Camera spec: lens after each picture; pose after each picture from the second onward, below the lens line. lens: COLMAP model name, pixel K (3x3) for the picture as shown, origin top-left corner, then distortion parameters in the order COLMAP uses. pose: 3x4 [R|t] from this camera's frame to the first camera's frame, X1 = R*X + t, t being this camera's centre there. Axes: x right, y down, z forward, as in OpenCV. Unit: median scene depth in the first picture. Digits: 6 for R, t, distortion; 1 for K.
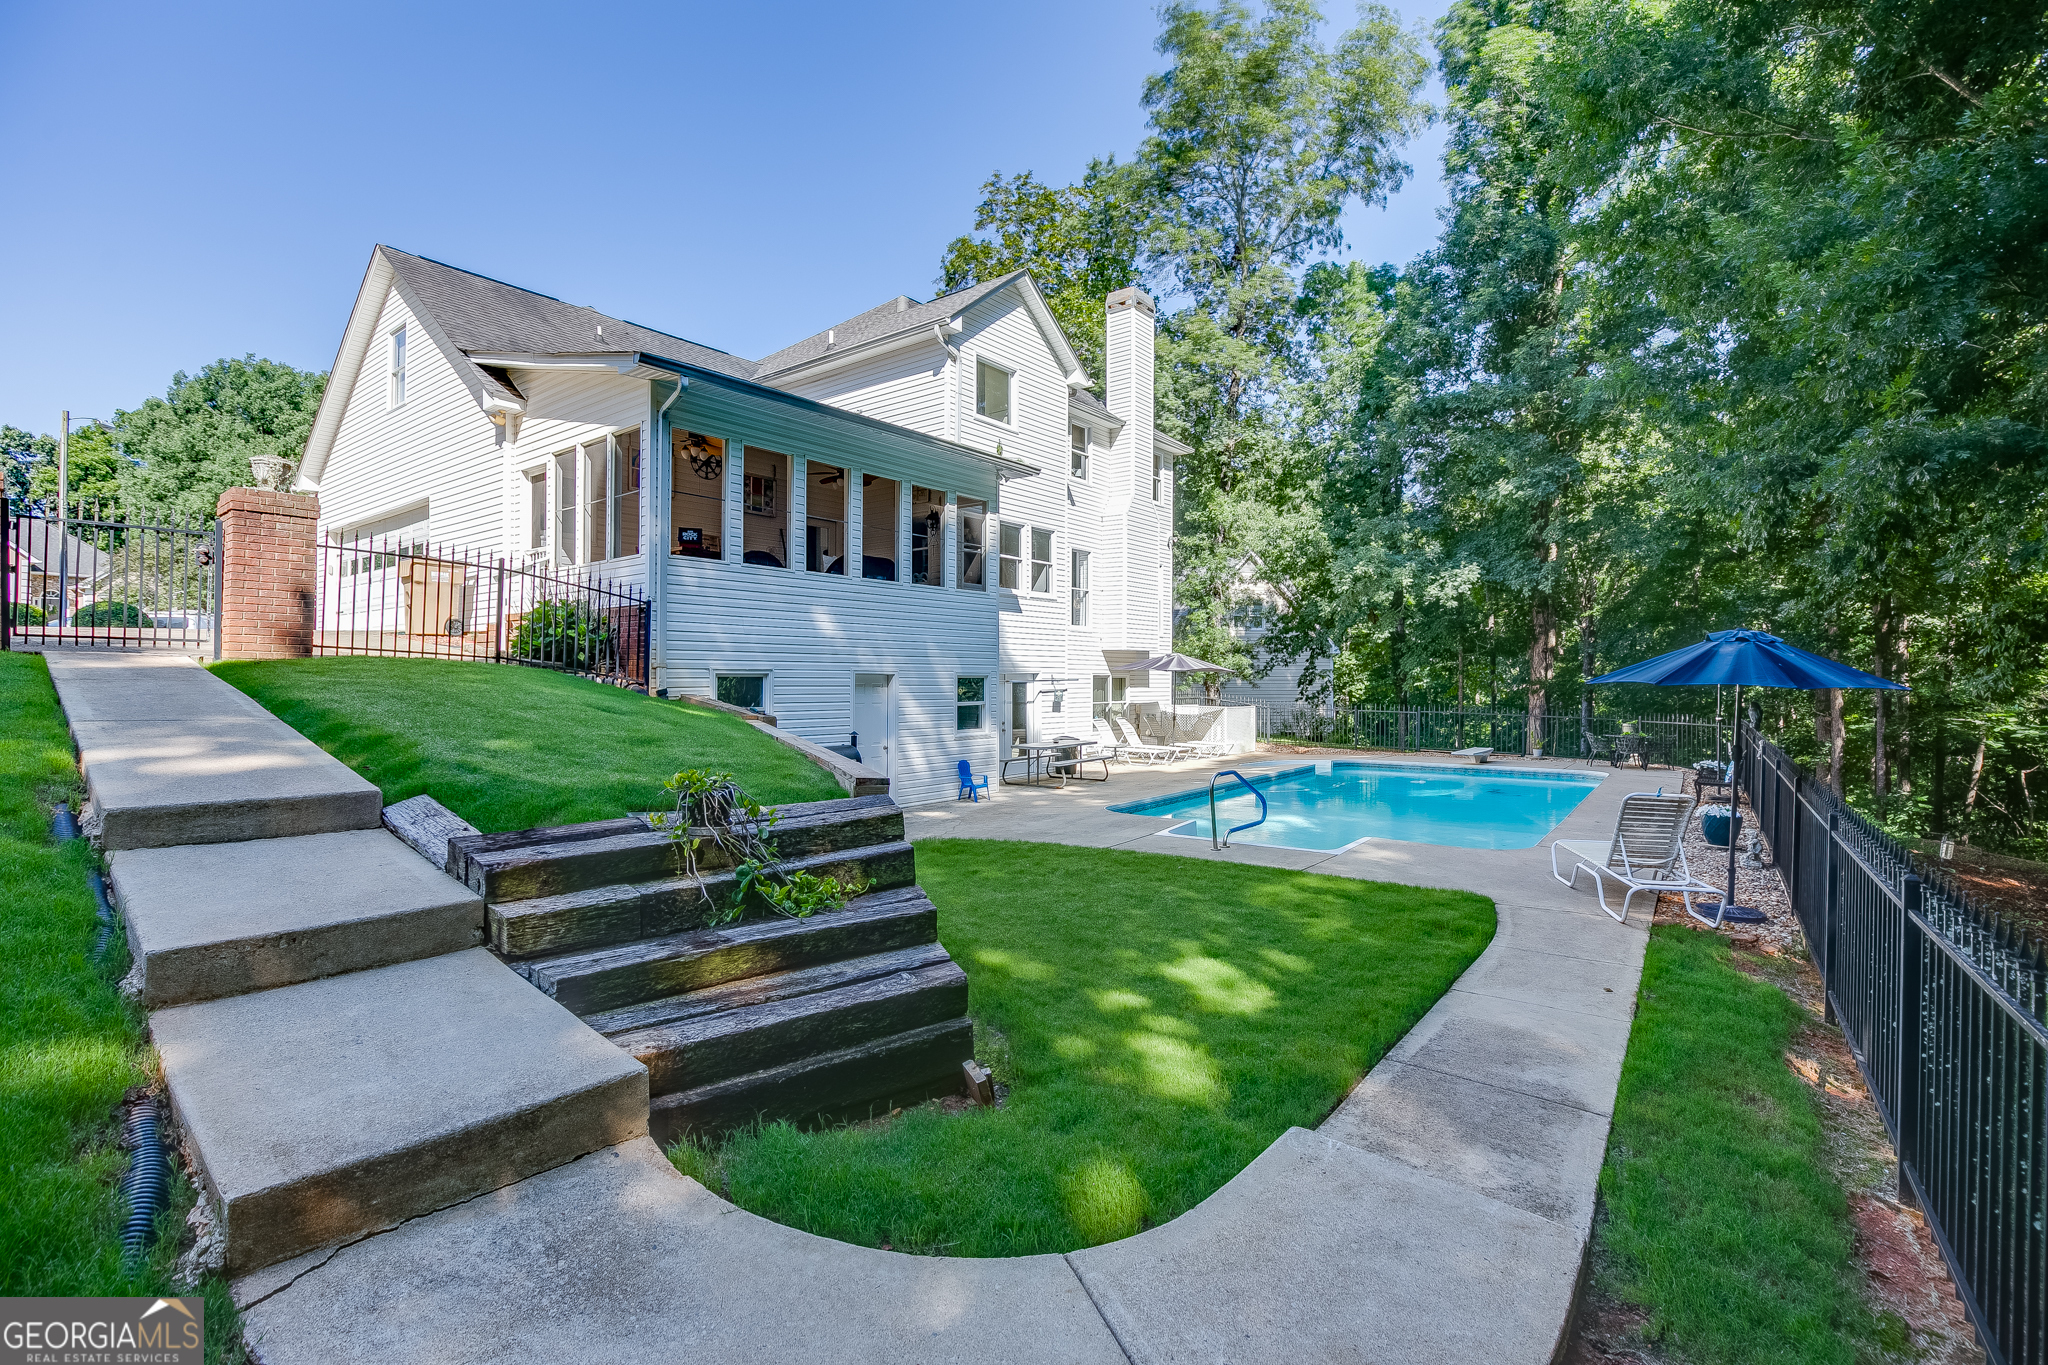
lens RADIAL K [[969.9, 0, 1006.2], [0, 969.9, 670.2], [0, 0, 1]] dist [-0.031123, -0.000429]
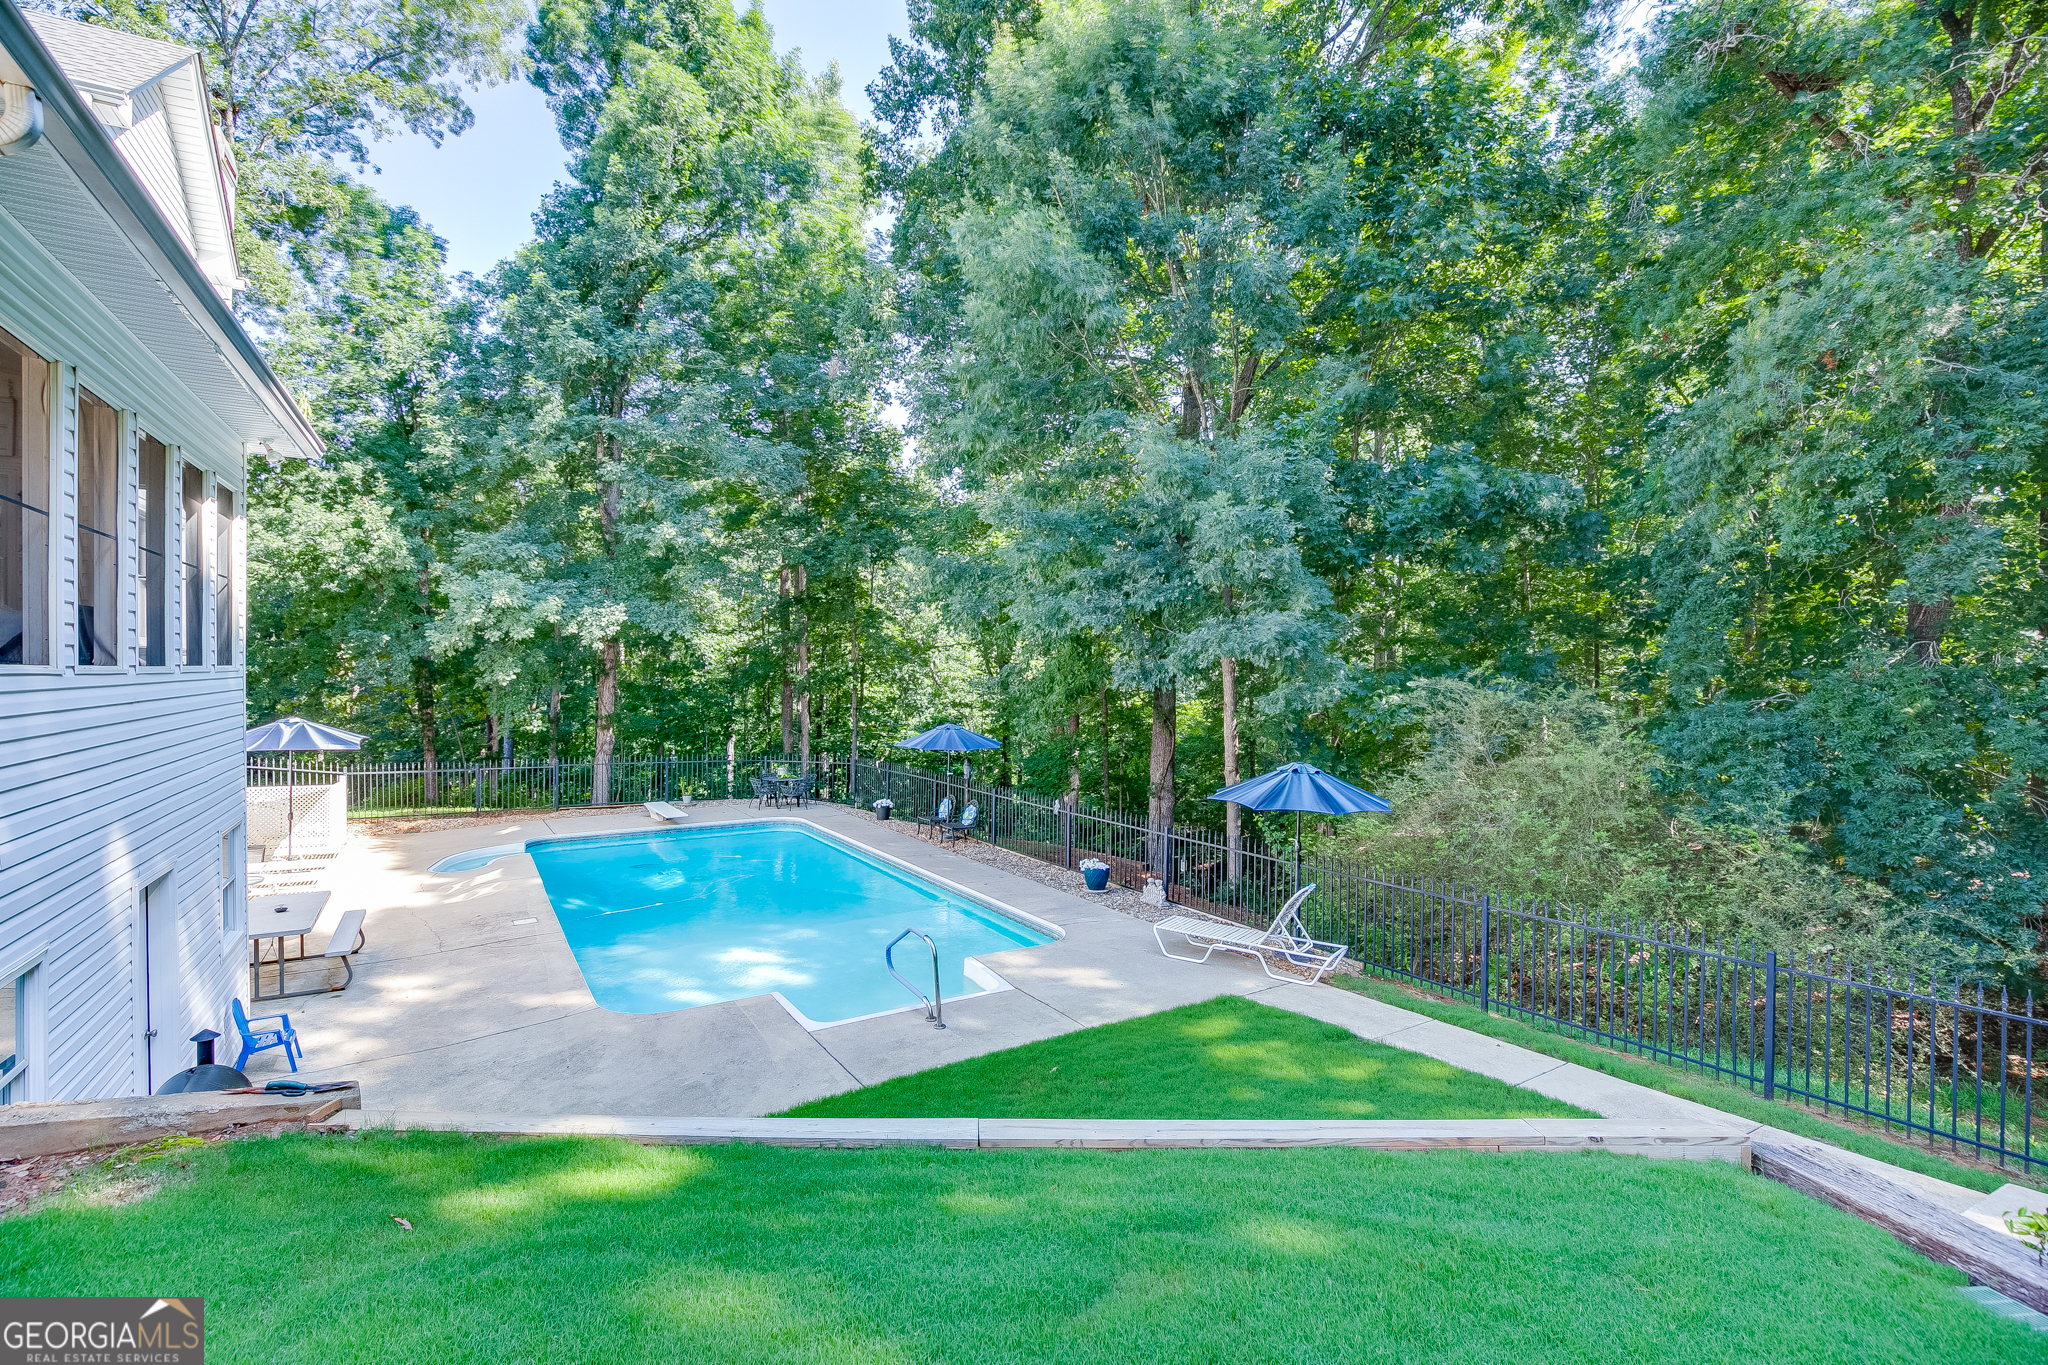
lens RADIAL K [[957.8, 0, 1062.1], [0, 957.8, 664.0], [0, 0, 1]] dist [-0.043264, 0.013282]
pose [[0.345396, 0.004172, 0.938448, -0.241619], [-0.016315, 0.999866, 0.001560, -0.063550], [-0.938315, -0.015849, 0.345418, 0.291642]]
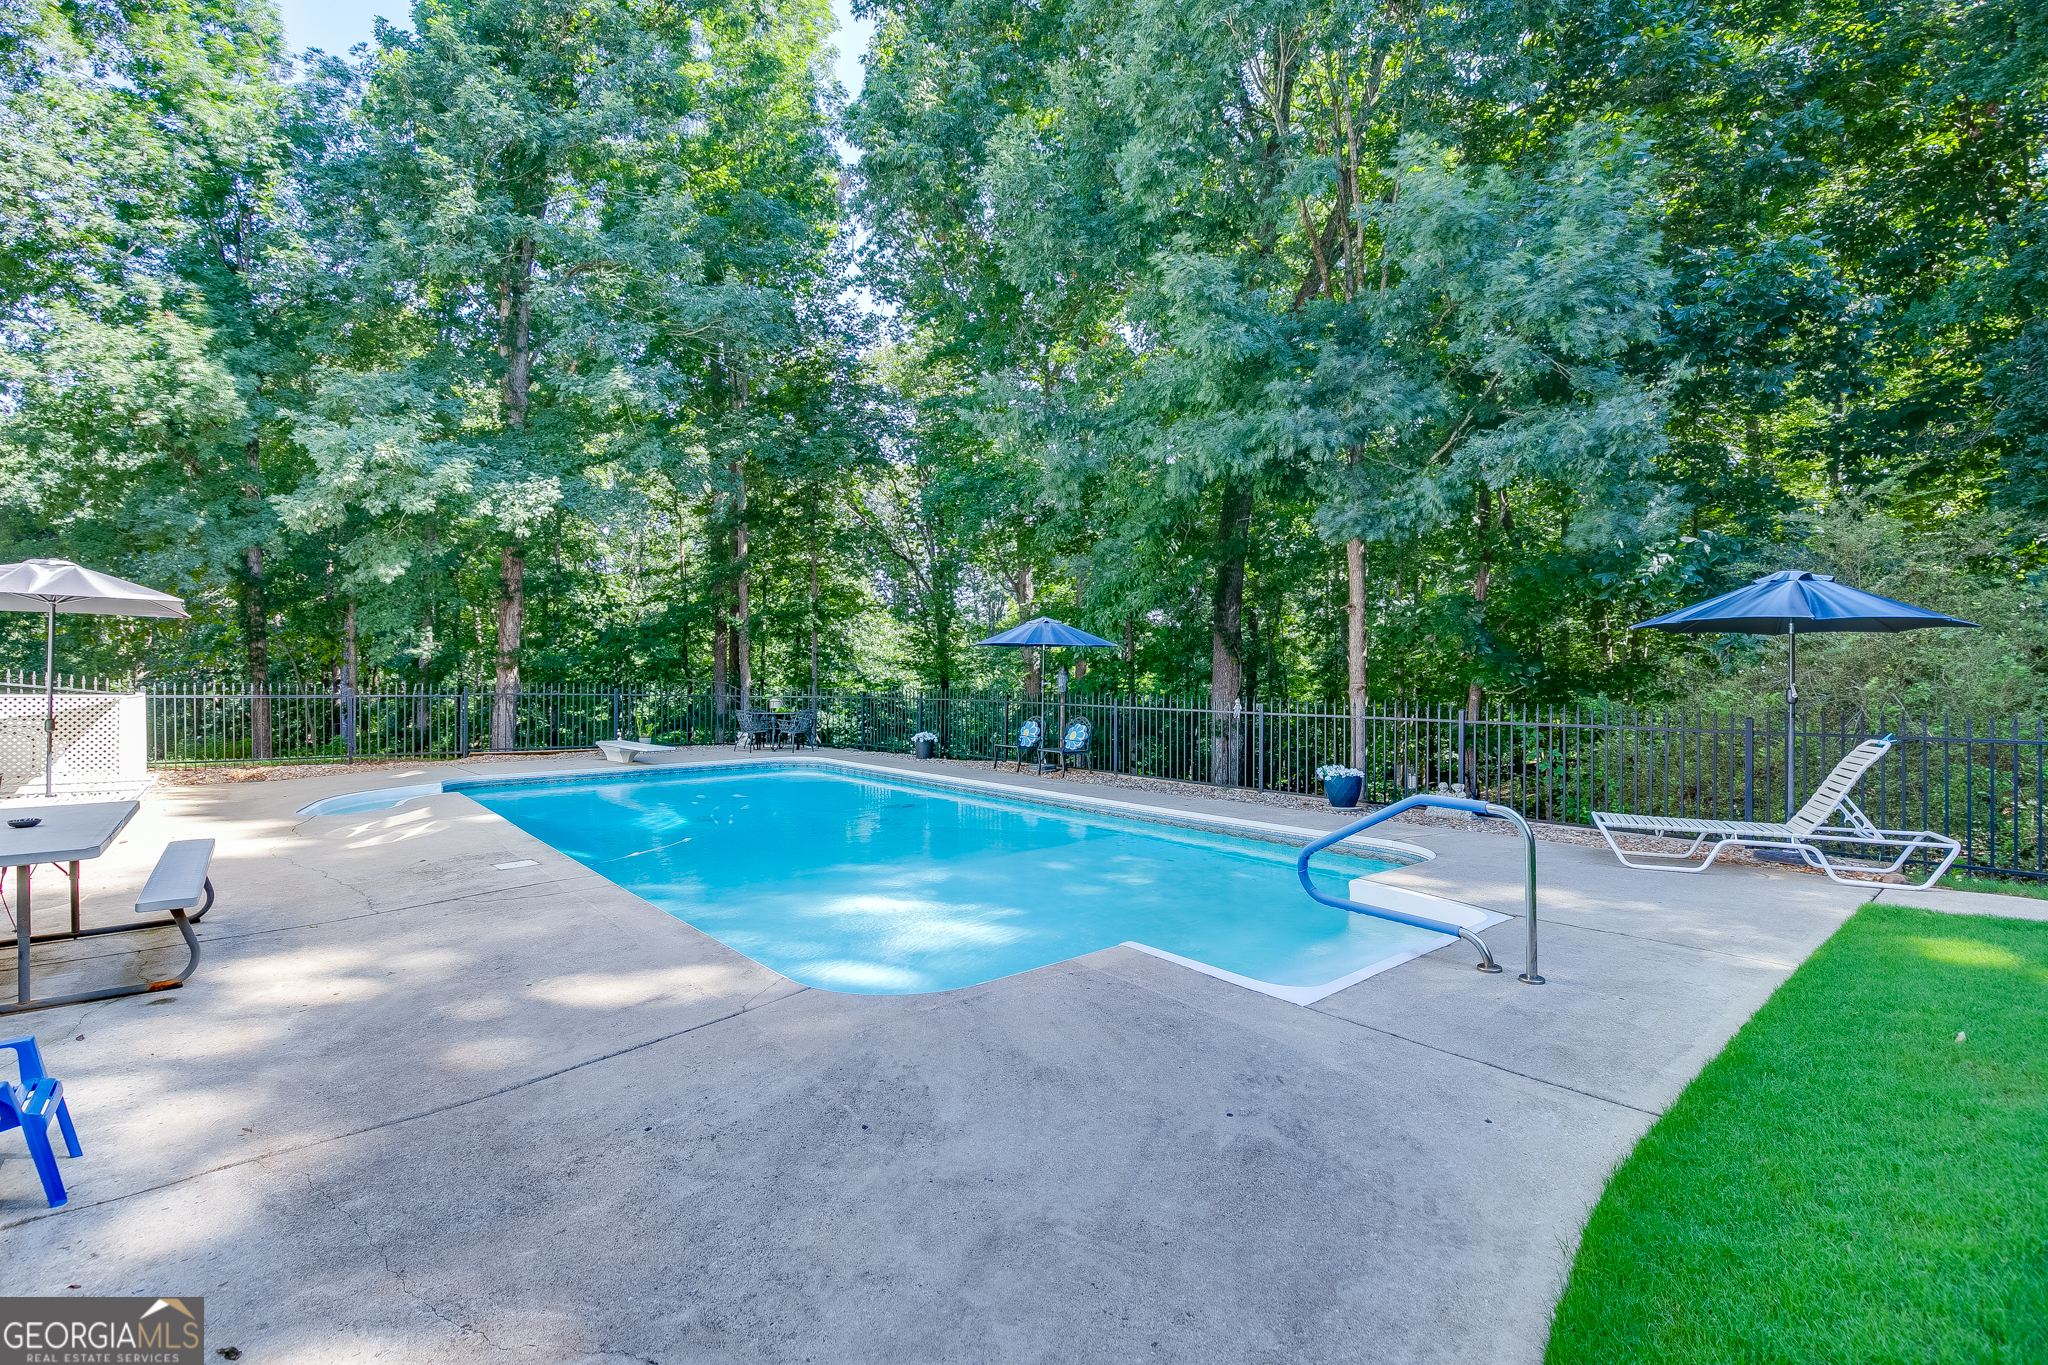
lens RADIAL K [[957.8, 0, 1062.1], [0, 957.8, 664.0], [0, 0, 1]] dist [-0.043264, 0.013282]
pose [[0.210060, 0.004222, 0.977679, -0.106234], [-0.010814, 0.999940, -0.001995, 0.021336], [-0.977629, -0.010153, 0.210093, 0.522119]]
